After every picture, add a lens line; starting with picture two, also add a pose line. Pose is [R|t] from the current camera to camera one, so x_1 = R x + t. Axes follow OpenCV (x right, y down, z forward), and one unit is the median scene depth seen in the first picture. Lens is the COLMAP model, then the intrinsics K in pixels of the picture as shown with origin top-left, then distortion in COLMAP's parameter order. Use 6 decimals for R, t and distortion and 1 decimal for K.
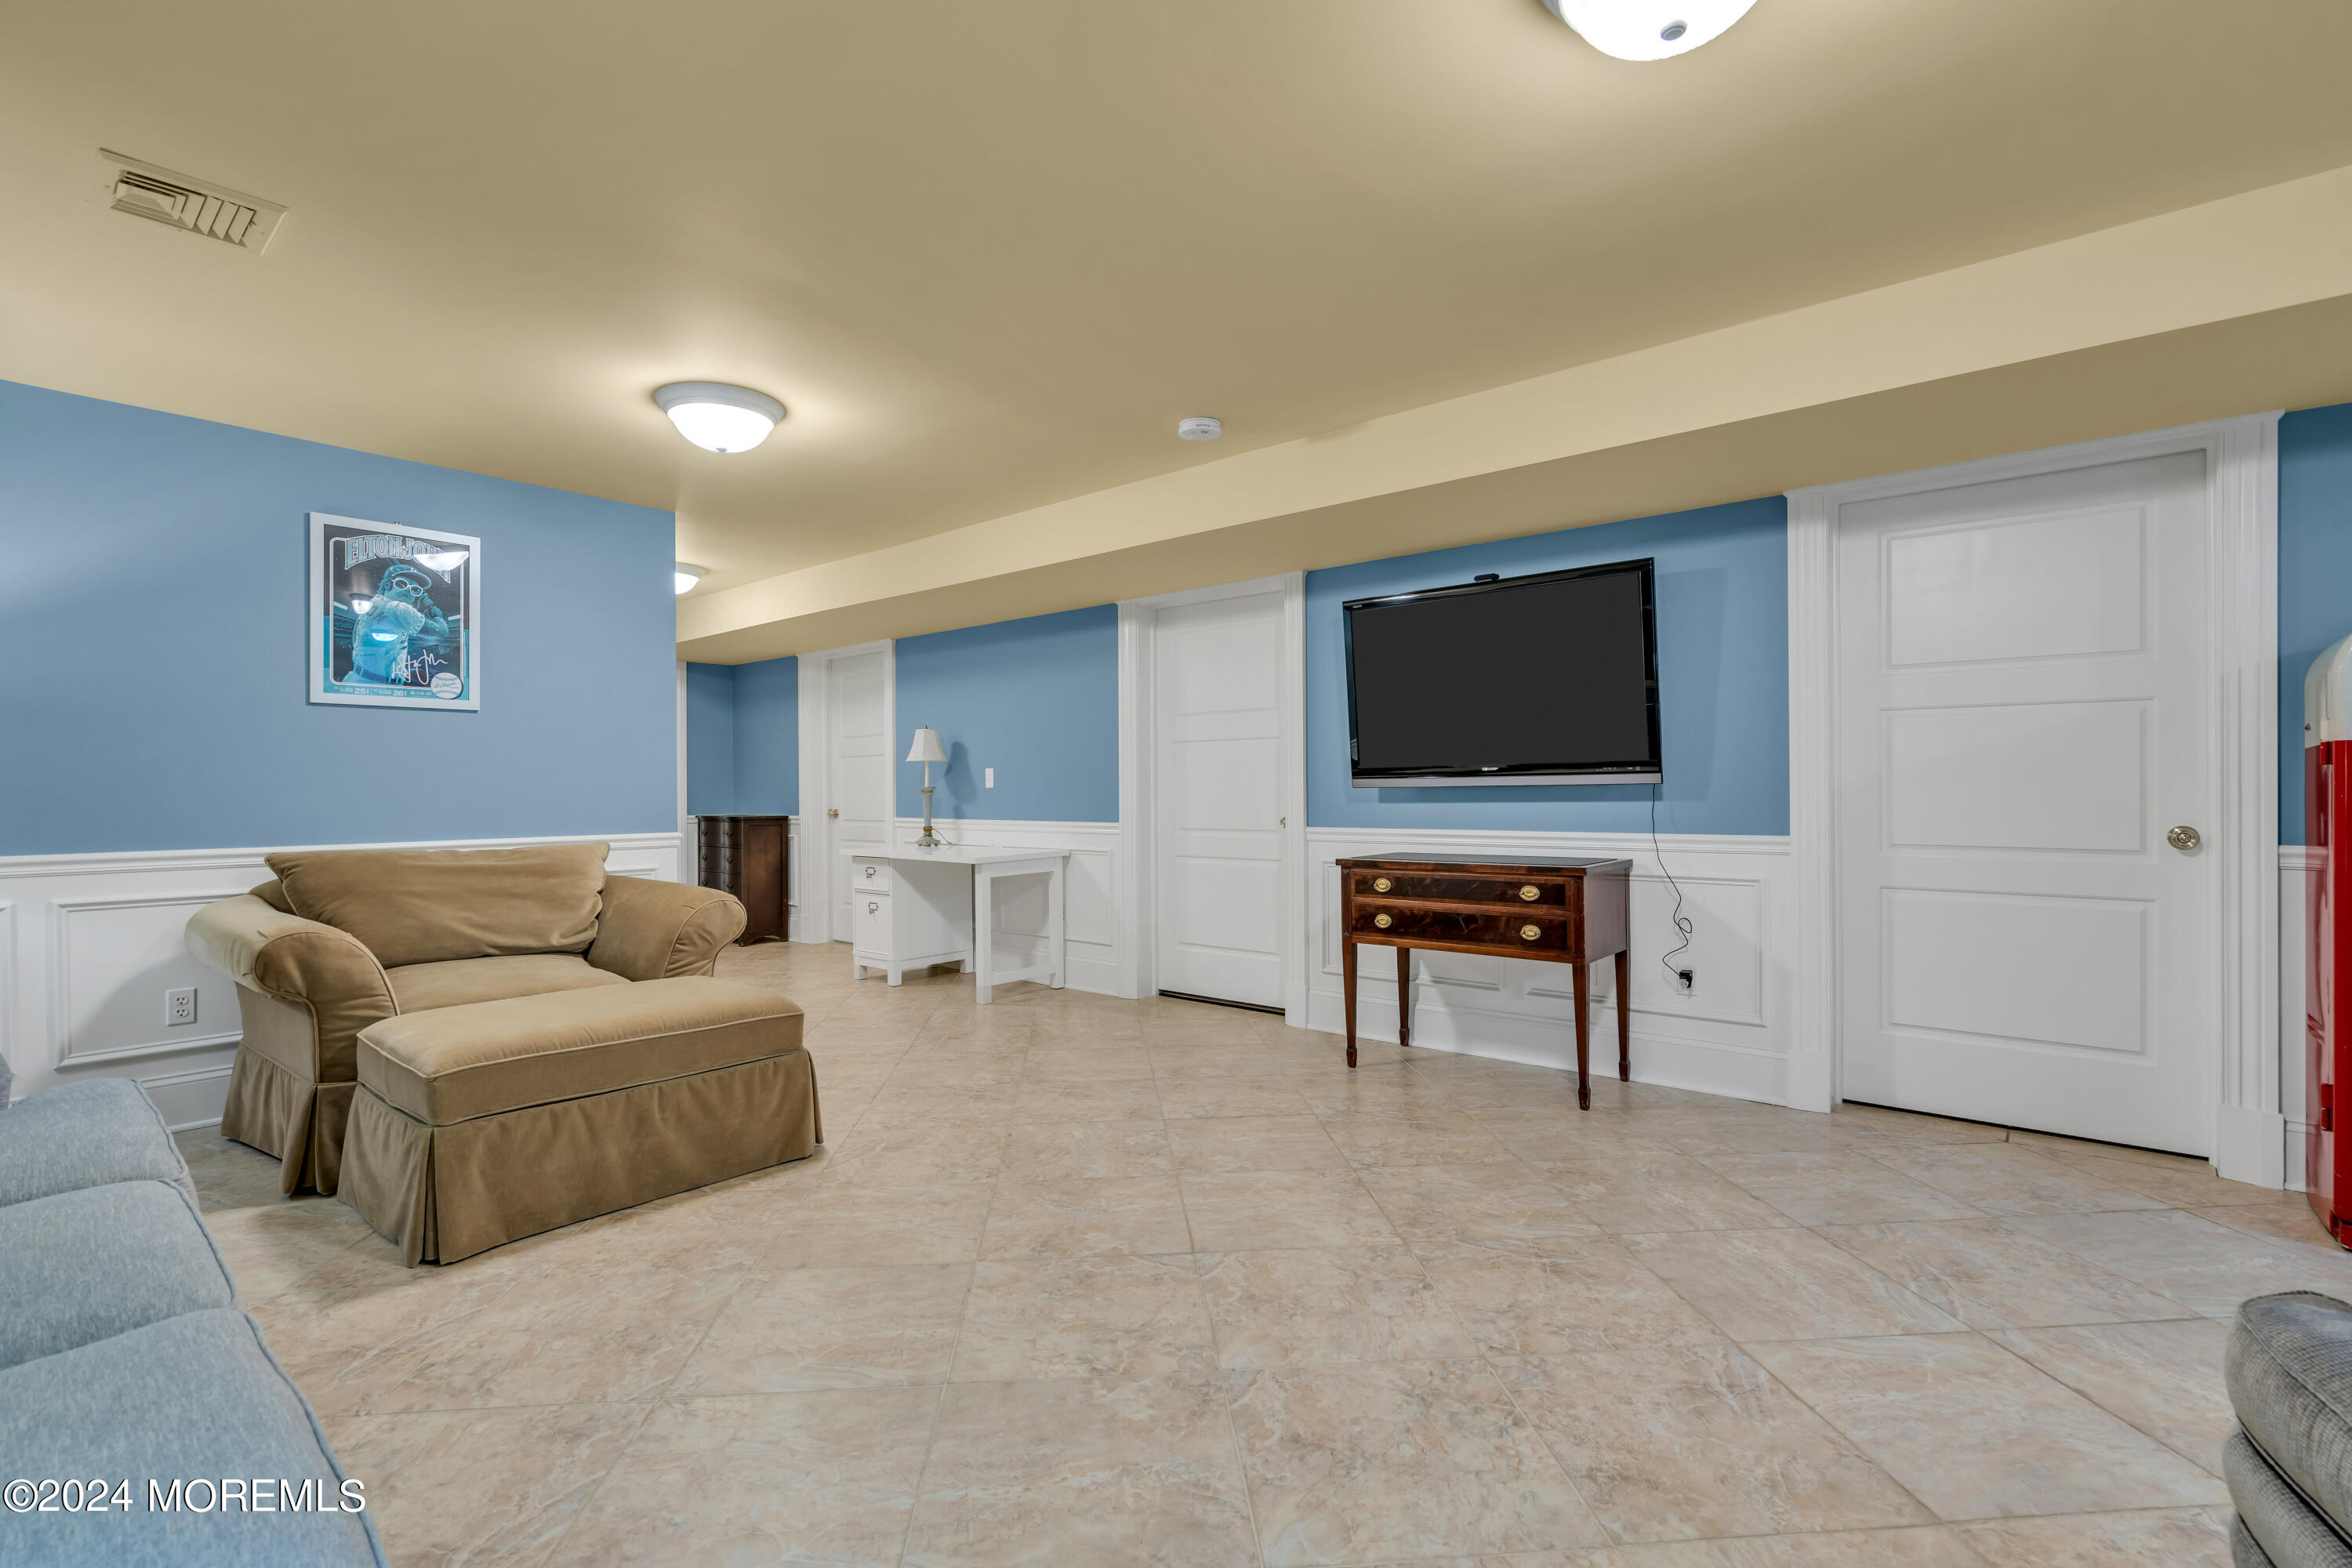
lens RADIAL K [[1048.4, 0, 1170.9], [0, 1048.4, 793.1], [0, 0, 1]] dist [-0.001215, 0.001174]
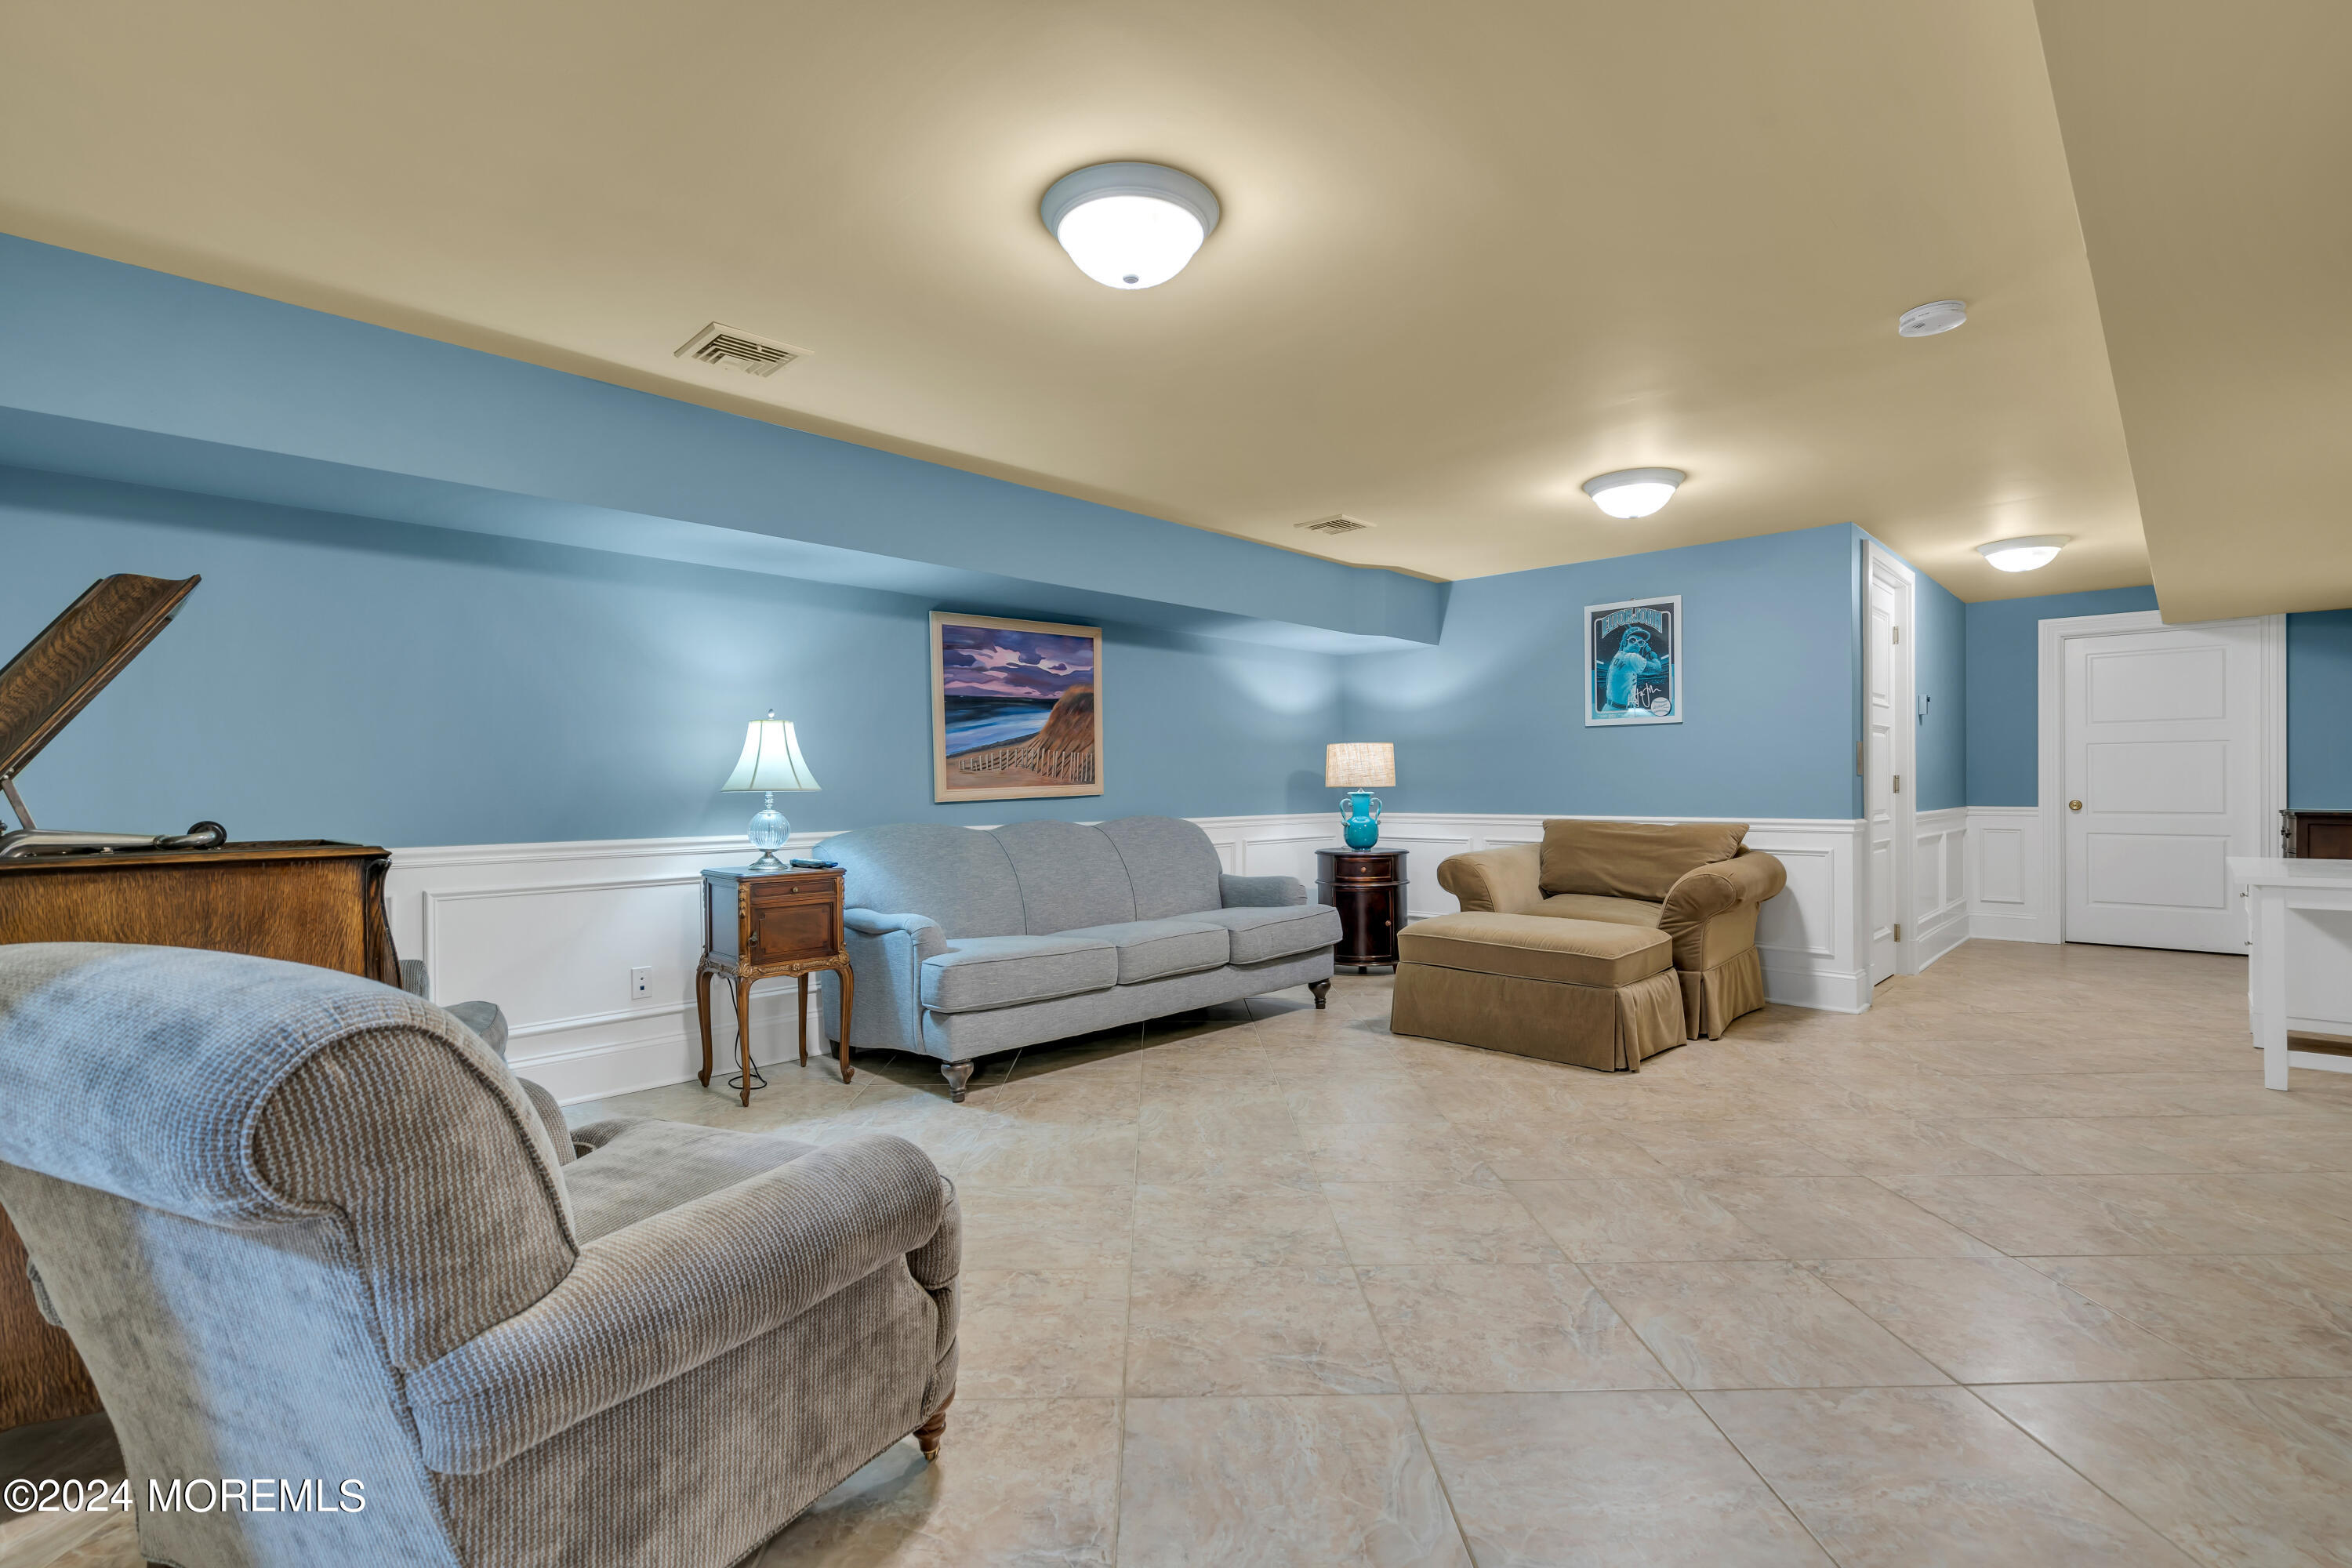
lens RADIAL K [[1048.4, 0, 1171.6], [0, 1048.4, 784.8], [0, 0, 1]] dist [-0.001215, 0.001174]
pose [[-0.066981, 0.003587, -0.997748, 0.976914], [0.006547, 0.999974, 0.003156, -0.008066], [0.997733, -0.006321, -0.067003, 0.573959]]
